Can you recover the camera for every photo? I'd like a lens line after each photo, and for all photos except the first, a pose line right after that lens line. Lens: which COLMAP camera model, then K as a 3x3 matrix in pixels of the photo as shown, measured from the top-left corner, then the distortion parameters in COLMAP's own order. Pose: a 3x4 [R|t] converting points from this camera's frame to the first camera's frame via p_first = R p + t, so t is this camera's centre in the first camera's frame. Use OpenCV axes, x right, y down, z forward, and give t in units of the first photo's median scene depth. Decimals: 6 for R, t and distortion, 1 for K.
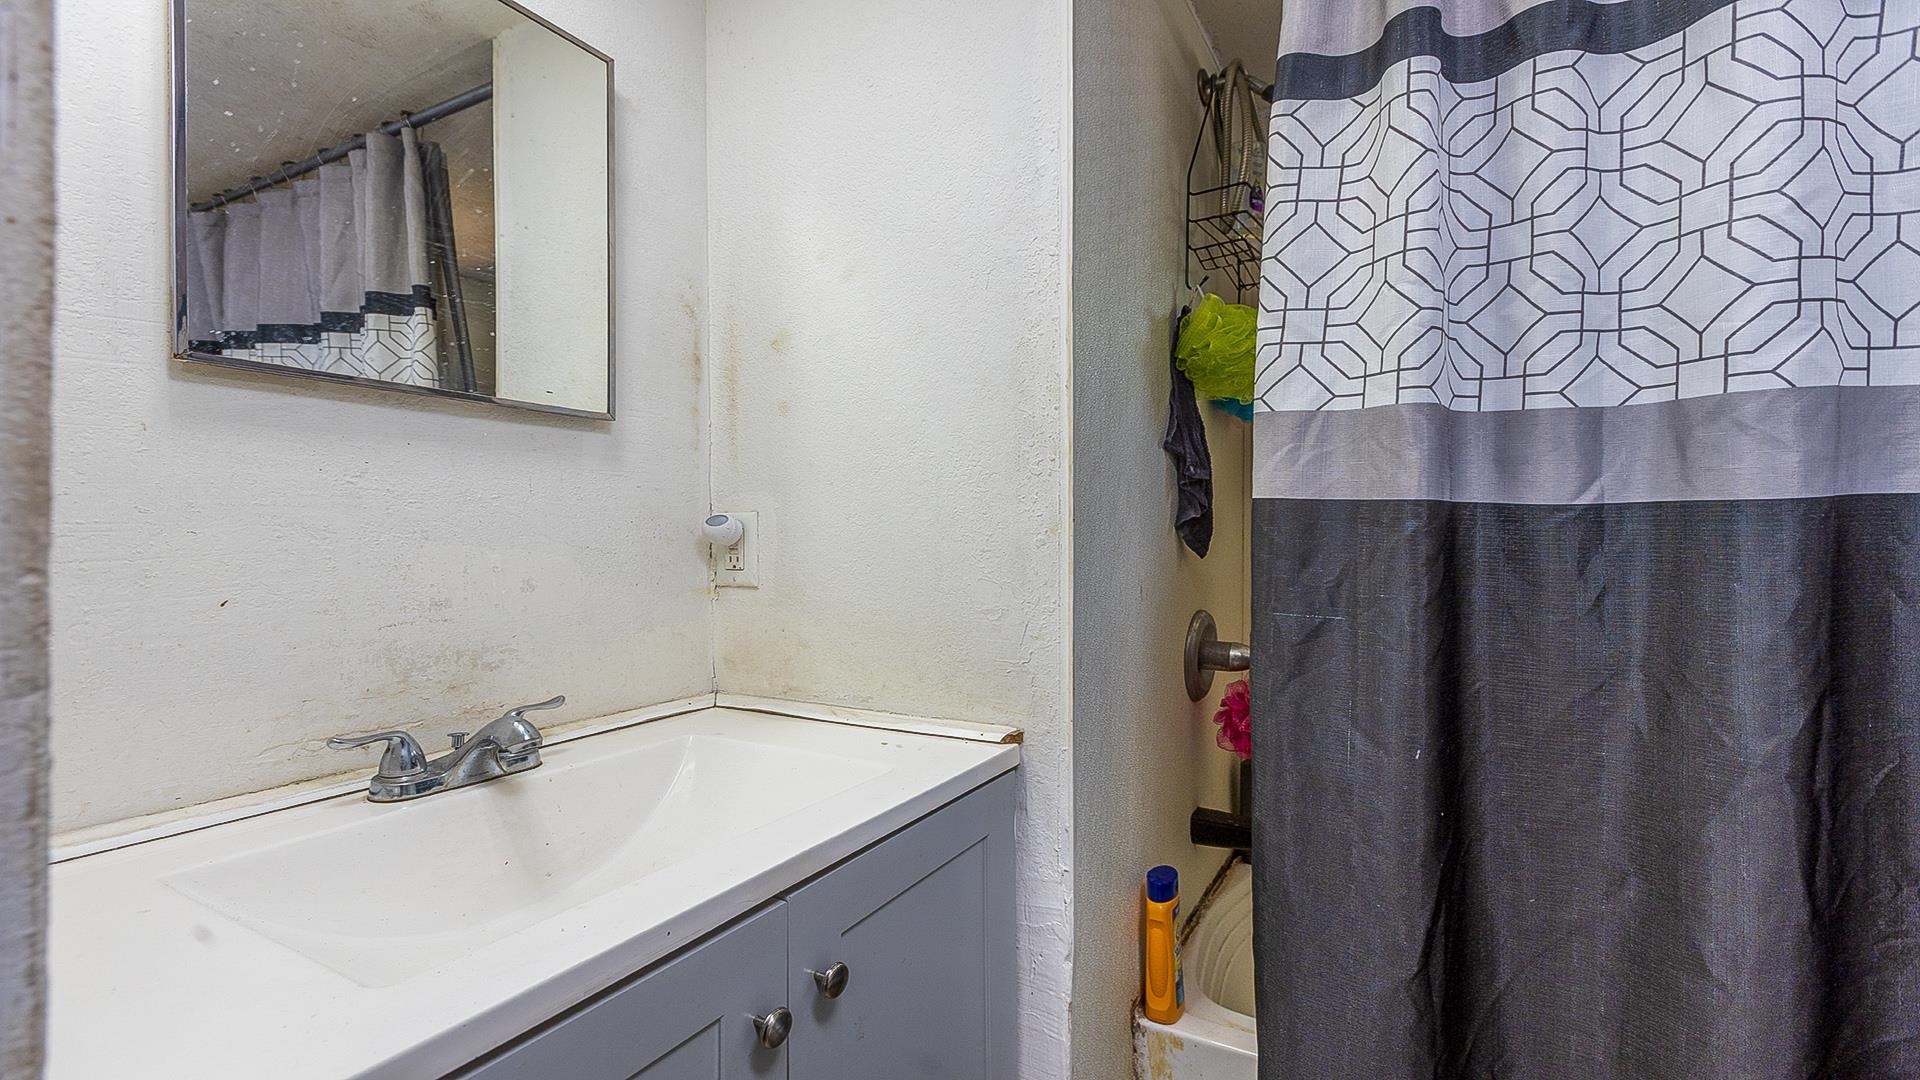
lens RADIAL K [[841.1, 0, 954.1], [0, 841.1, 542.2], [0, 0, 1]] dist [0.002974, -0.000148]
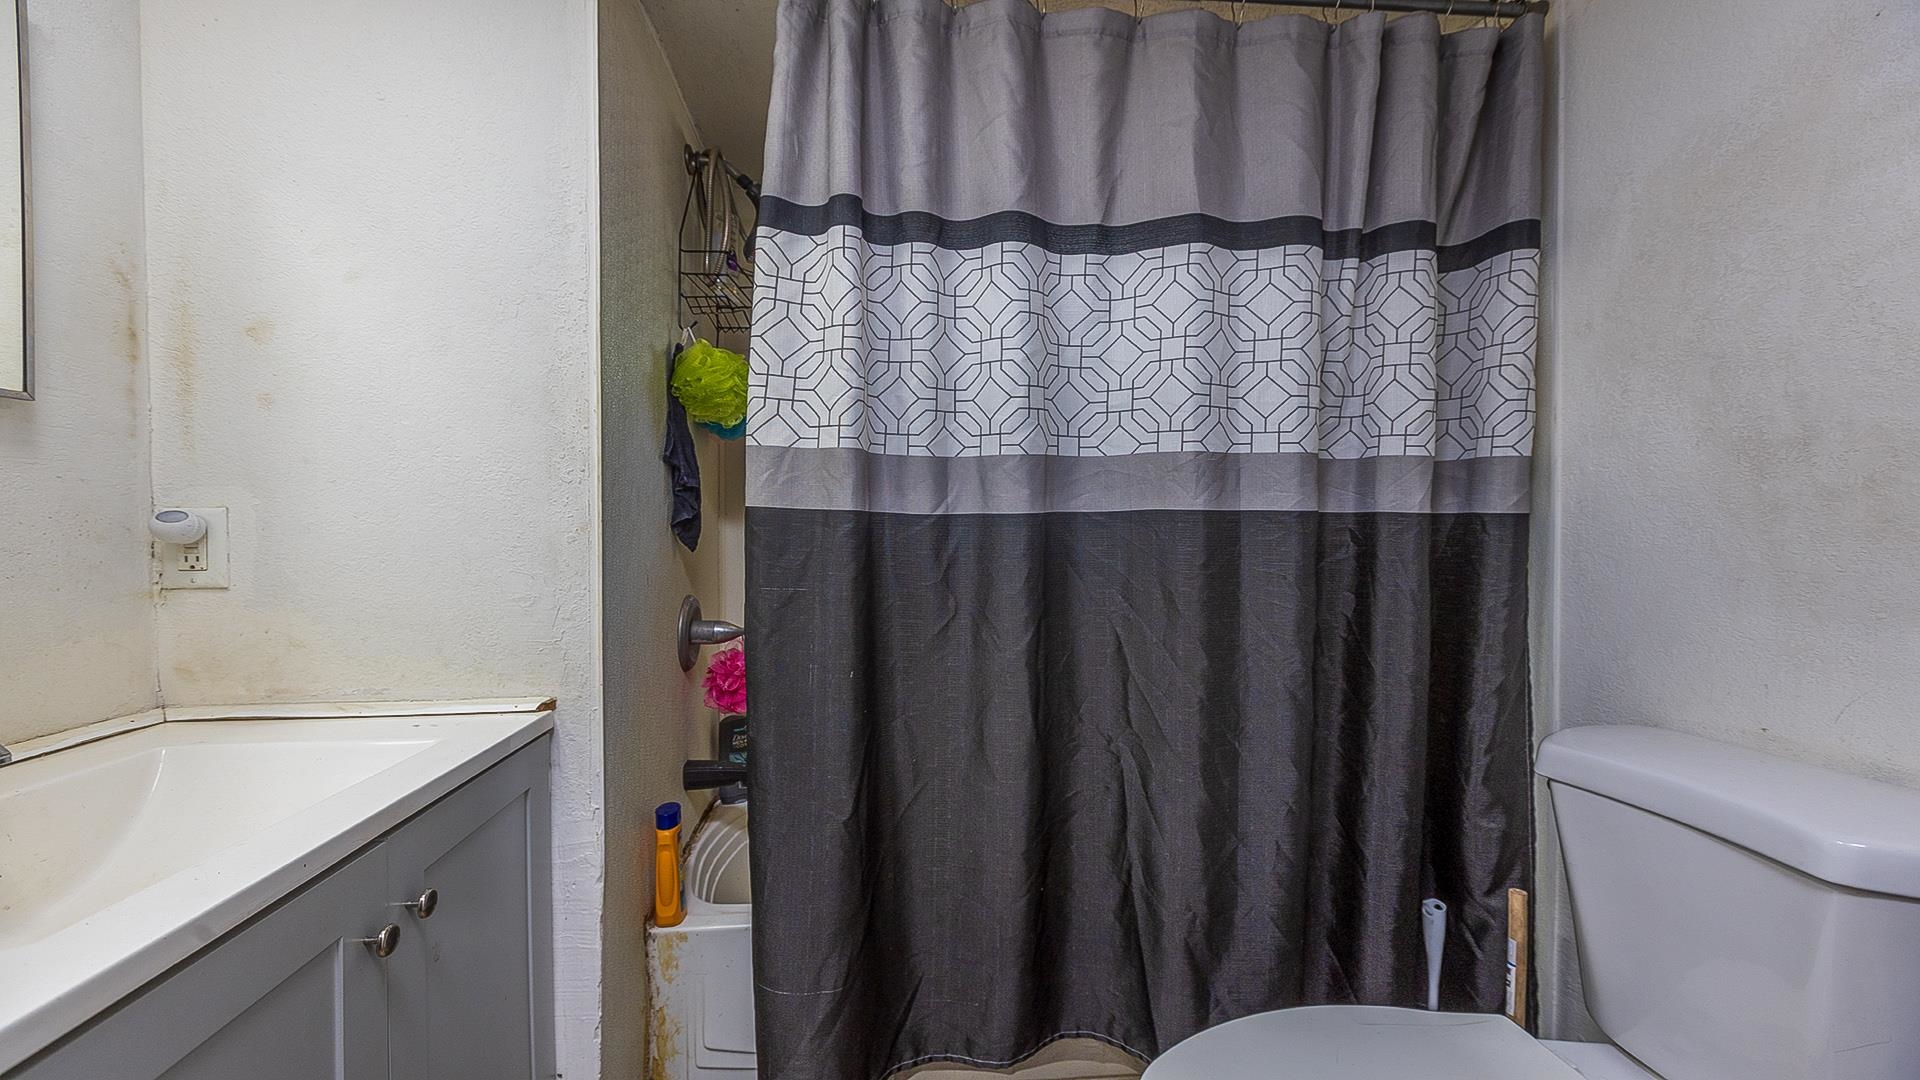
lens RADIAL K [[841.1, 0, 958.7], [0, 841.1, 543.6], [0, 0, 1]] dist [0.002974, -0.000148]
pose [[0.803749, -0.007061, 0.594926, -0.168330], [0.004077, 0.999971, 0.006361, 0.001405], [-0.594954, -0.002688, 0.803755, -0.289331]]
